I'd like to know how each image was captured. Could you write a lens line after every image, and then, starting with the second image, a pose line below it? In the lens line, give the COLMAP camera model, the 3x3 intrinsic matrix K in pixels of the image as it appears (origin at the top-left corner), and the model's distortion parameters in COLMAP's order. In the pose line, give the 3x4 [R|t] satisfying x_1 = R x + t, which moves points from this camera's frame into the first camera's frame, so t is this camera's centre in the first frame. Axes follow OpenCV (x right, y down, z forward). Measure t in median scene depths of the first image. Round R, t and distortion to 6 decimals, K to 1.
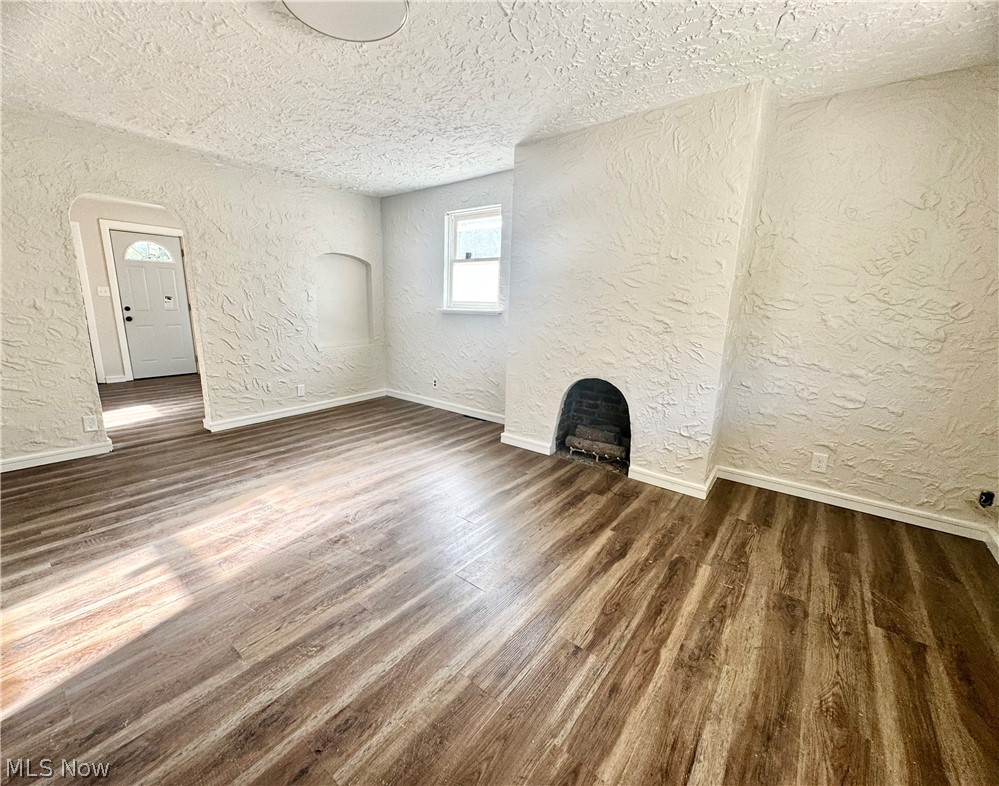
lens RADIAL K [[415.5, 0, 476.2], [0, 415.5, 395.6], [0, 0, 1]] dist [-0.001802, 0.000249]
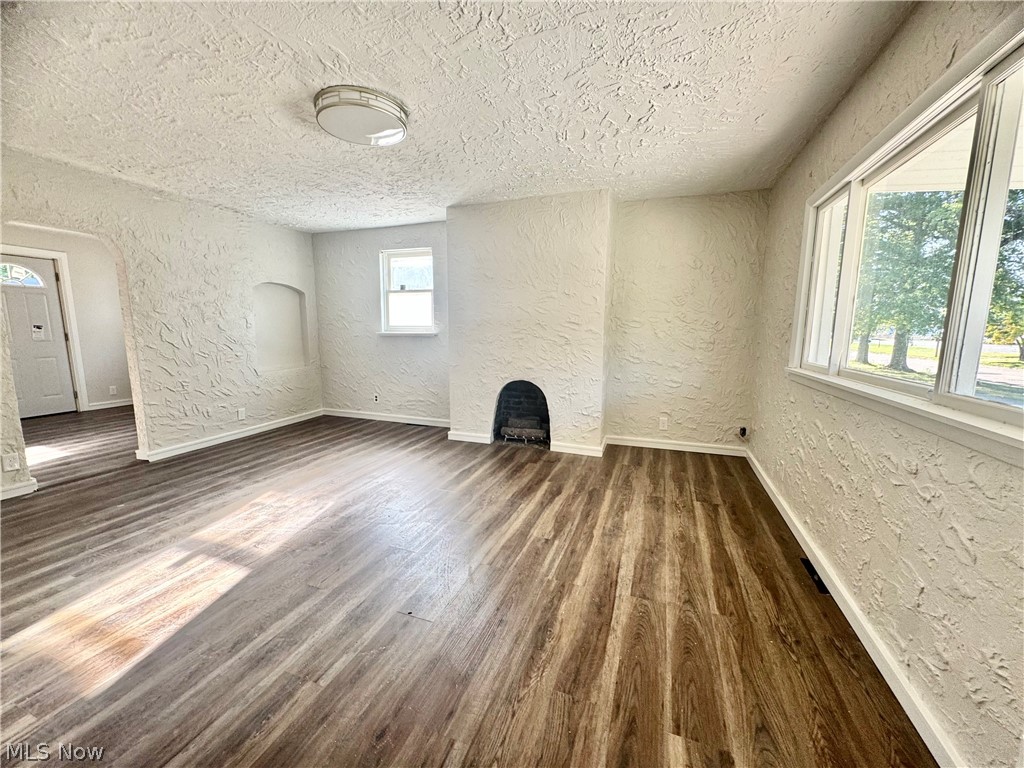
lens RADIAL K [[405.8, 0, 512.1], [0, 405.8, 387.4], [0, 0, 1]] dist [-0.002499, -0.000440]
pose [[0.942144, -0.064697, 0.328906, -0.191467], [0.087924, 0.994539, -0.056229, 0.058404], [-0.323472, 0.081894, 0.942687, -0.251454]]
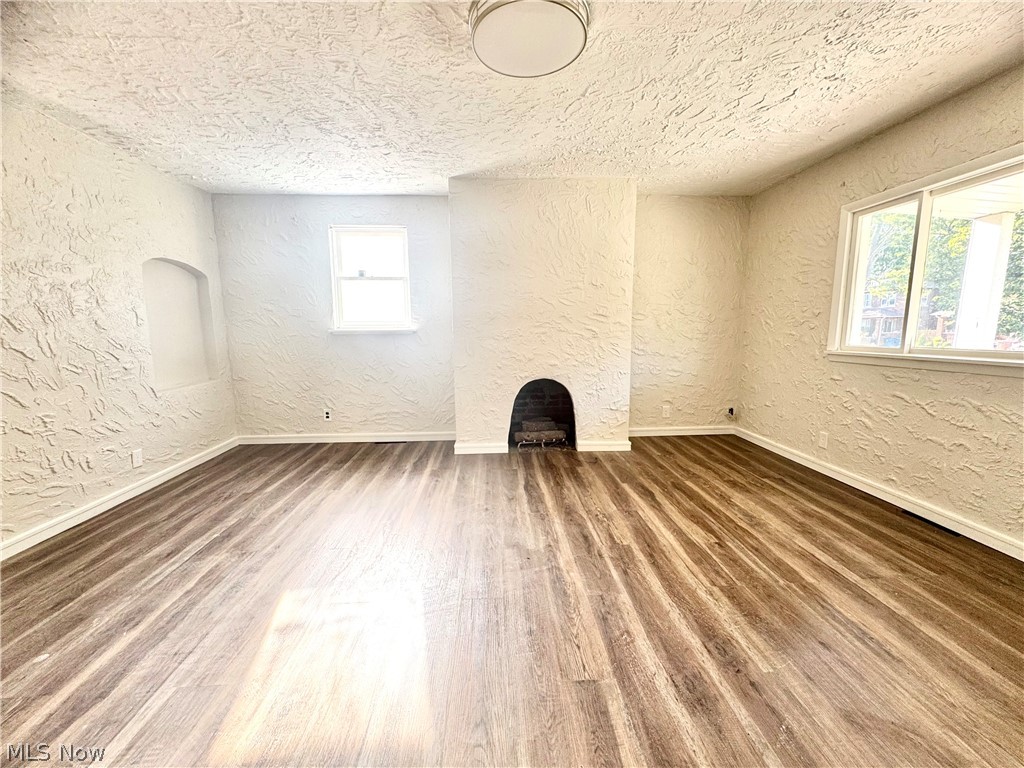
lens RADIAL K [[406.8, 0, 511.3], [0, 406.8, 386.4], [0, 0, 1]] dist [-0.000270, -0.000031]
pose [[0.735852, -0.124285, 0.665639, -0.643715], [0.172539, 0.984979, -0.006828, -0.029156], [-0.654792, 0.119873, 0.746242, 0.183939]]
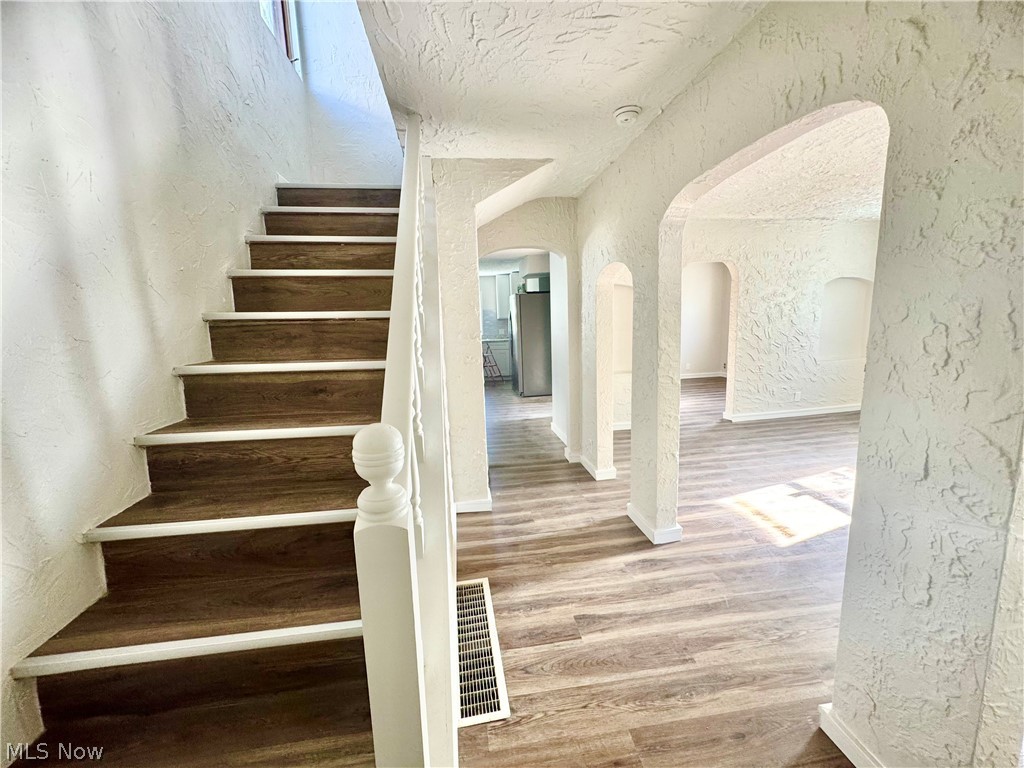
lens RADIAL K [[406.8, 0, 511.3], [0, 406.8, 386.4], [0, 0, 1]] dist [-0.000270, -0.000031]
pose [[0.732775, 0.056996, -0.678080, -0.380192], [-0.092833, 0.995543, -0.016642, 0.085519], [0.674109, 0.075143, 0.734800, -0.635367]]
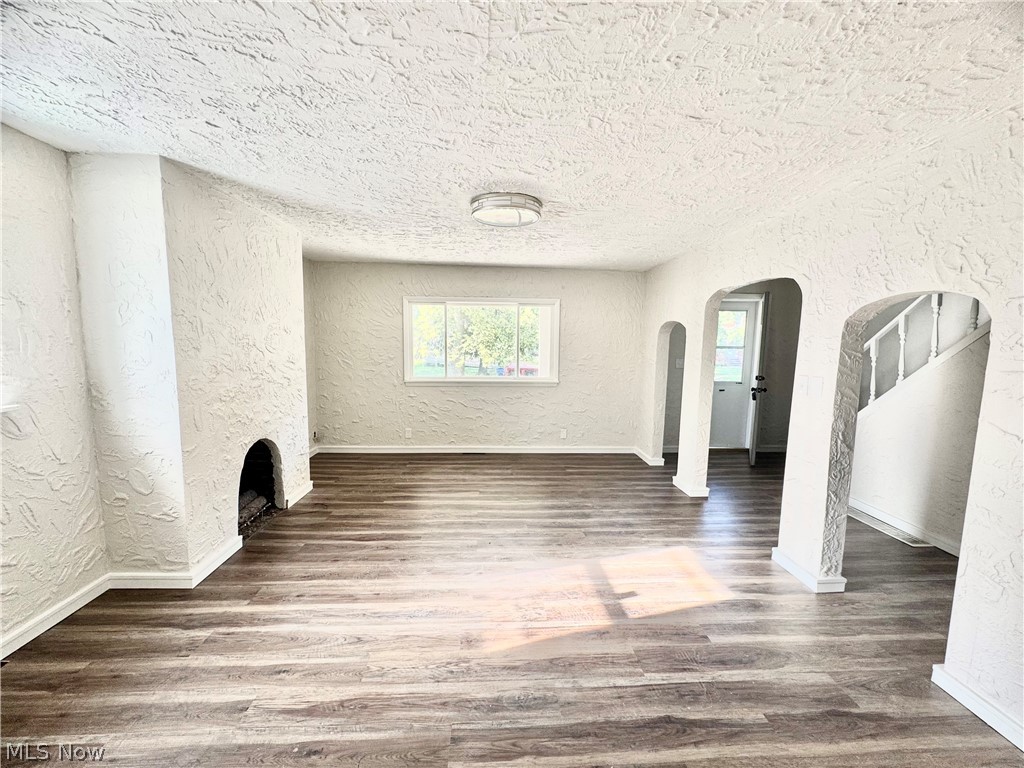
lens RADIAL K [[406.8, 0, 511.3], [0, 406.8, 386.4], [0, 0, 1]] dist [-0.000270, -0.000031]
pose [[-0.678282, -0.111200, 0.726339, -0.933806], [0.132605, 0.953729, 0.269844, -0.391512], [-0.722737, 0.279347, -0.632152, 1.264311]]
